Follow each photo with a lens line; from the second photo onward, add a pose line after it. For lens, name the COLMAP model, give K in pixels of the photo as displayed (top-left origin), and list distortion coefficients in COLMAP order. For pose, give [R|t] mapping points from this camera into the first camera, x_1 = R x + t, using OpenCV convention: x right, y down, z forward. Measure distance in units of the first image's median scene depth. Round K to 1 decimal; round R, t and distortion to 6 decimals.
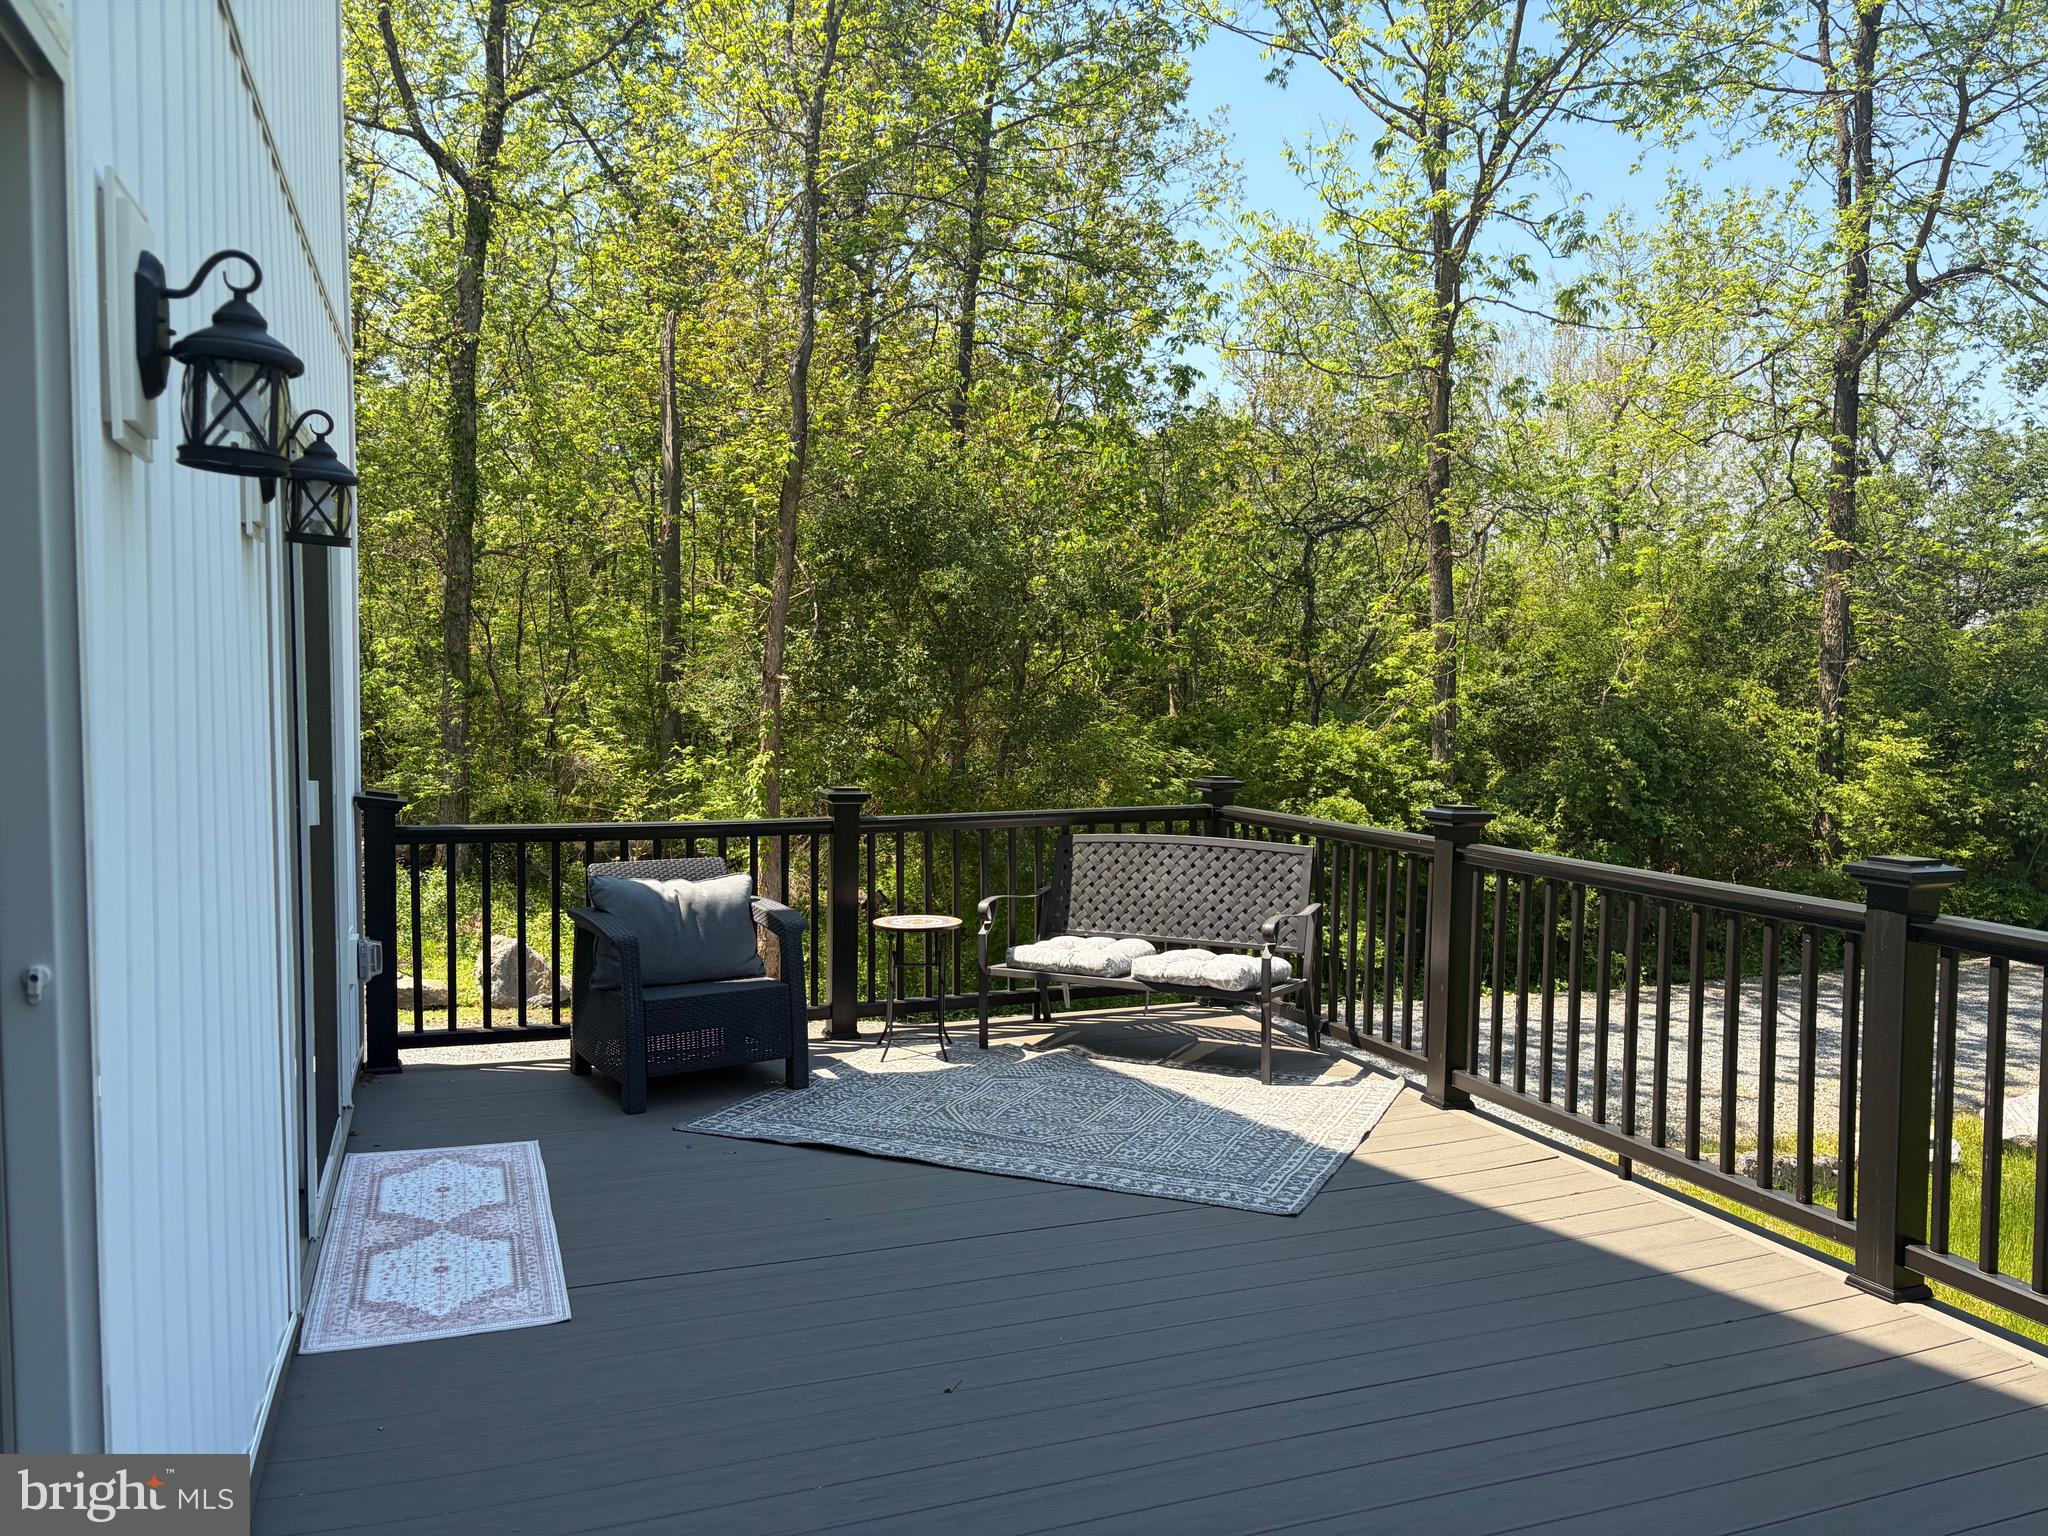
lens RADIAL K [[1544.4, 0, 1015.2], [0, 1544.4, 770.2], [0, 0, 1]] dist [0.052324, -0.052670]
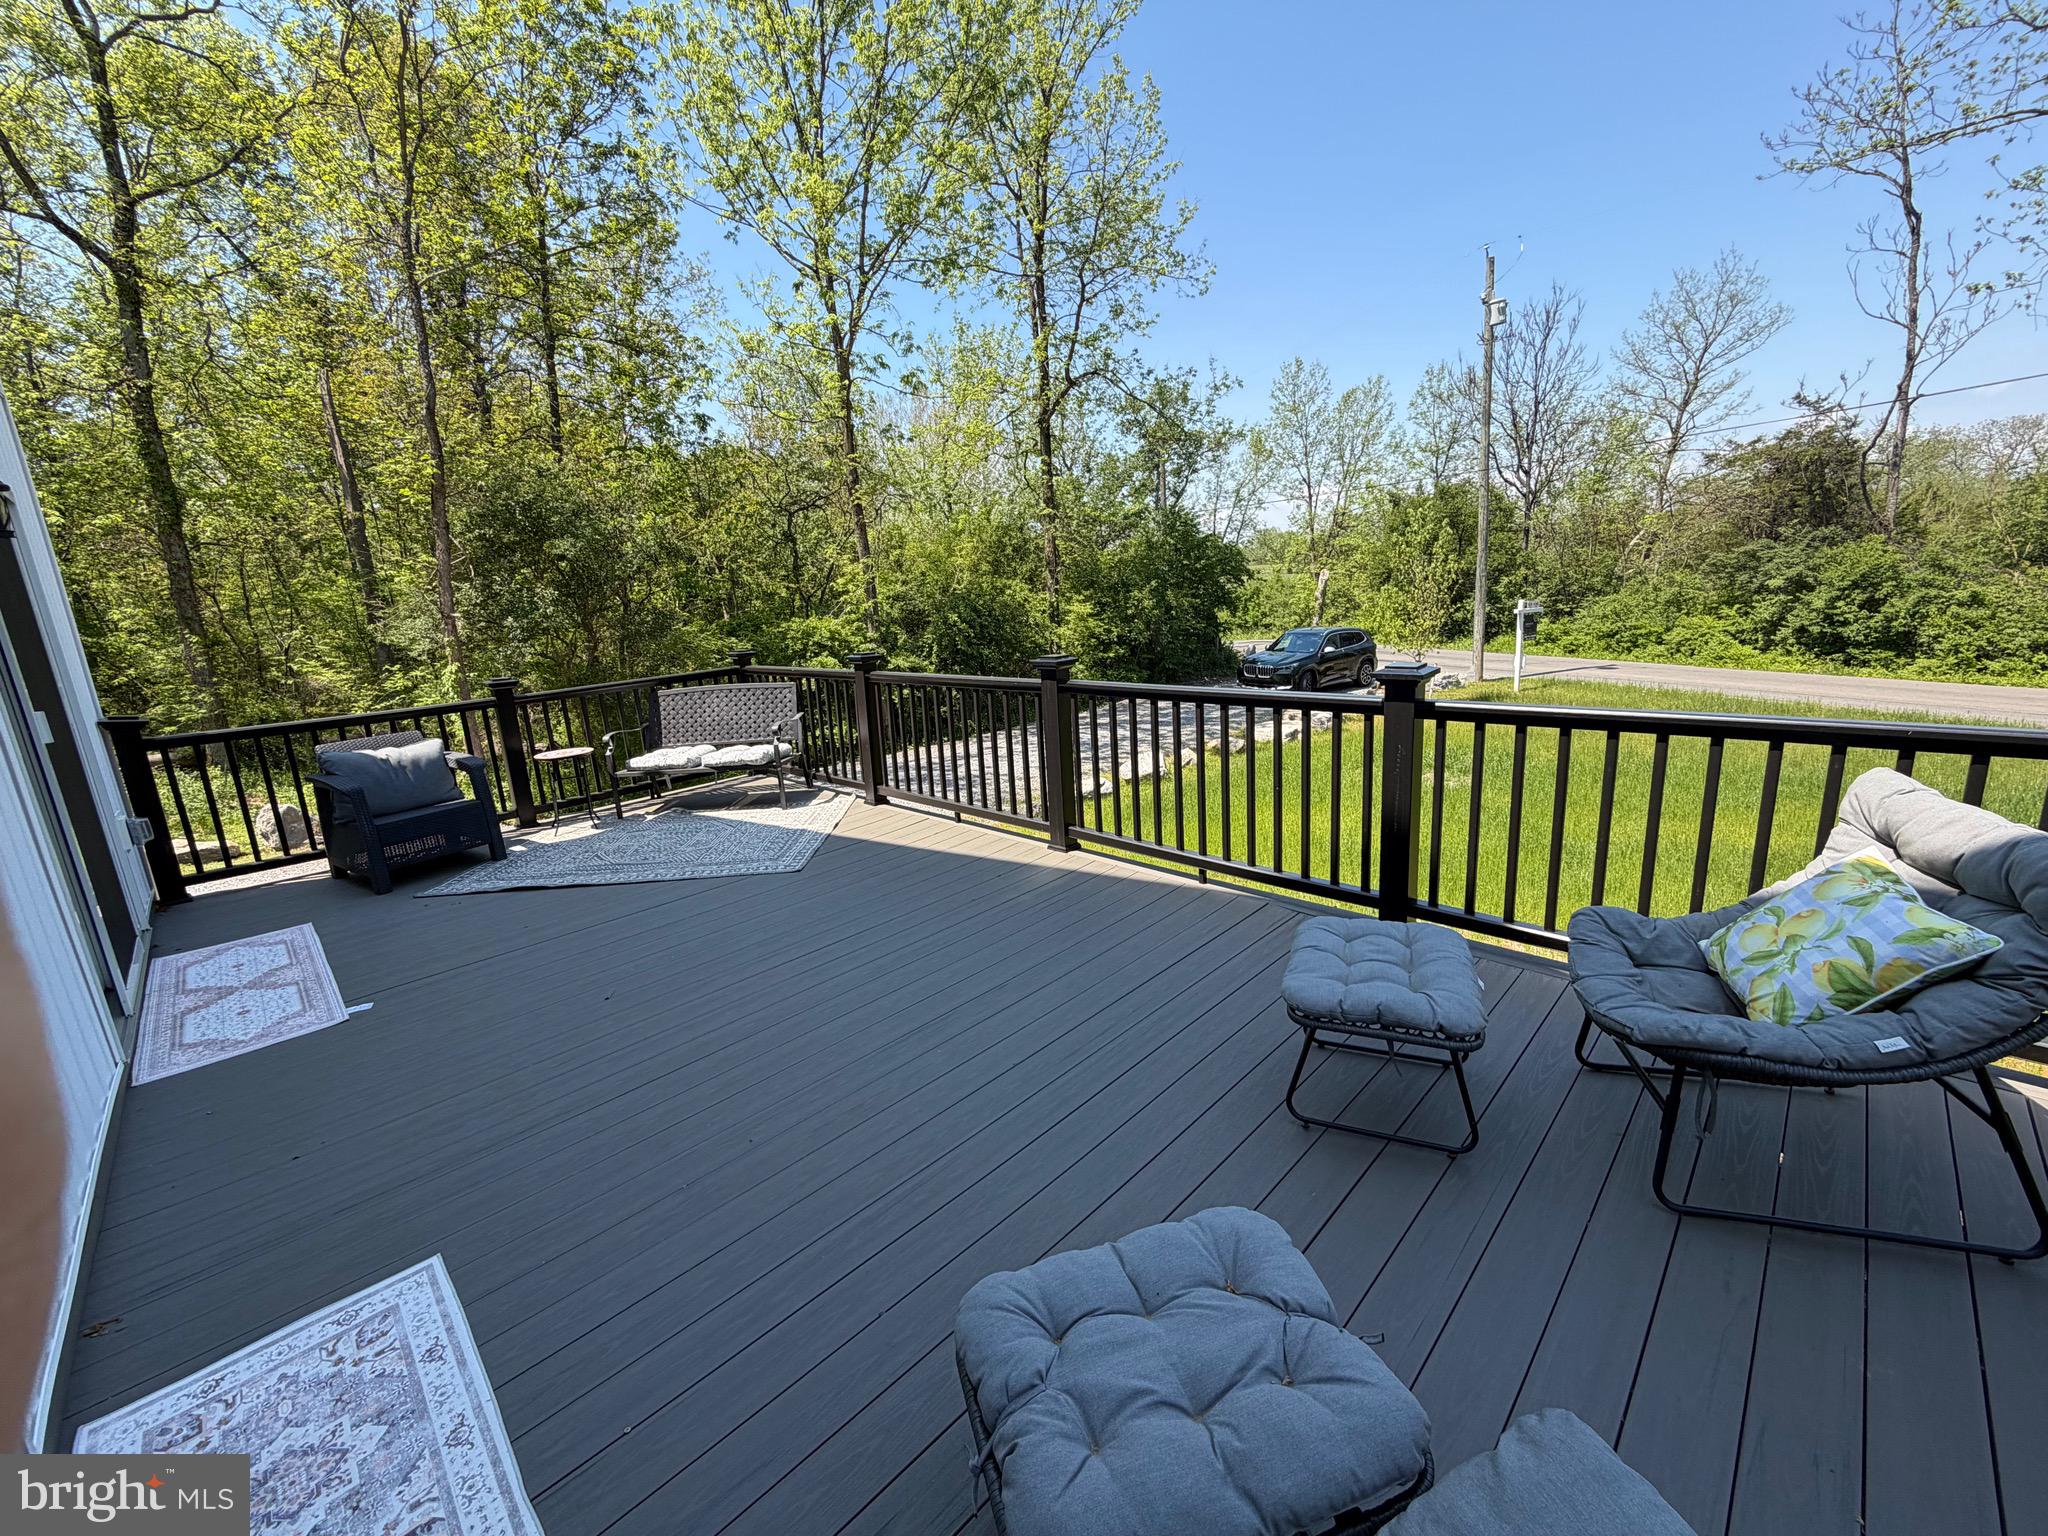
lens RADIAL K [[816.9, 0, 1020.0], [0, 816.9, 768.5], [0, 0, 1]] dist [0.000881, -0.000200]
pose [[0.906476, -0.153466, 0.393383, 0.014537], [0.091999, 0.981016, 0.170717, 0.003093], [-0.412114, -0.118560, 0.903386, -0.009256]]
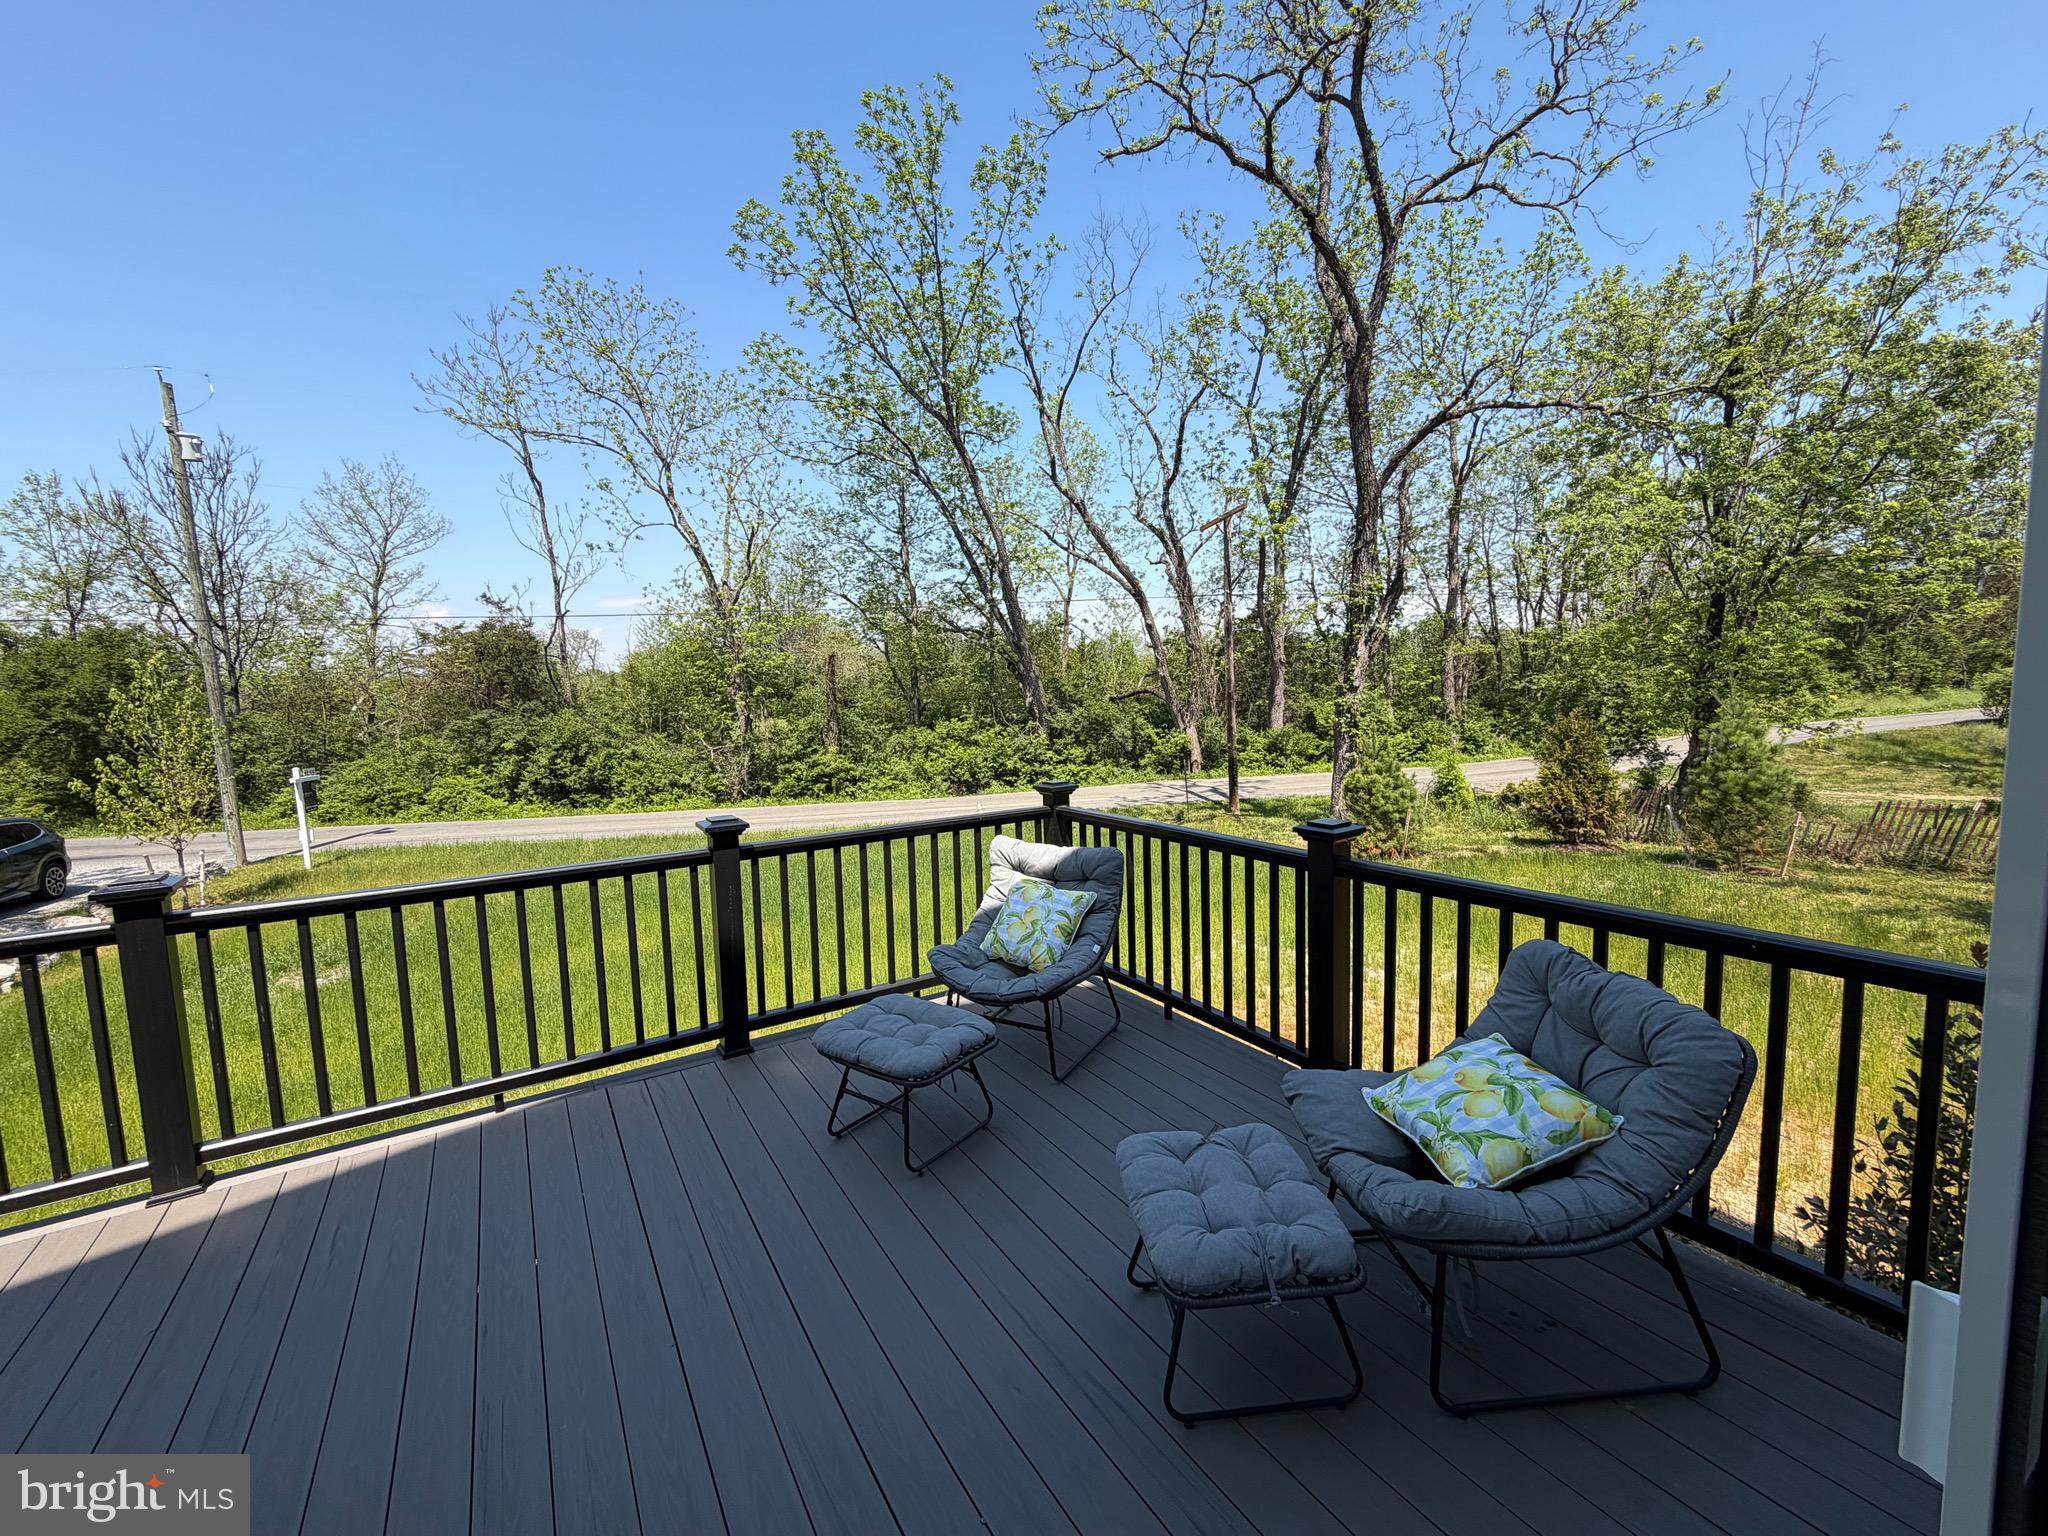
lens RADIAL K [[816.9, 0, 1020.0], [0, 816.9, 768.5], [0, 0, 1]] dist [0.000881, -0.000200]
pose [[-0.217264, -0.097172, 0.971264, -0.074737], [0.083680, 0.989515, 0.117717, -0.016065], [-0.972519, 0.106851, -0.206855, 0.113388]]
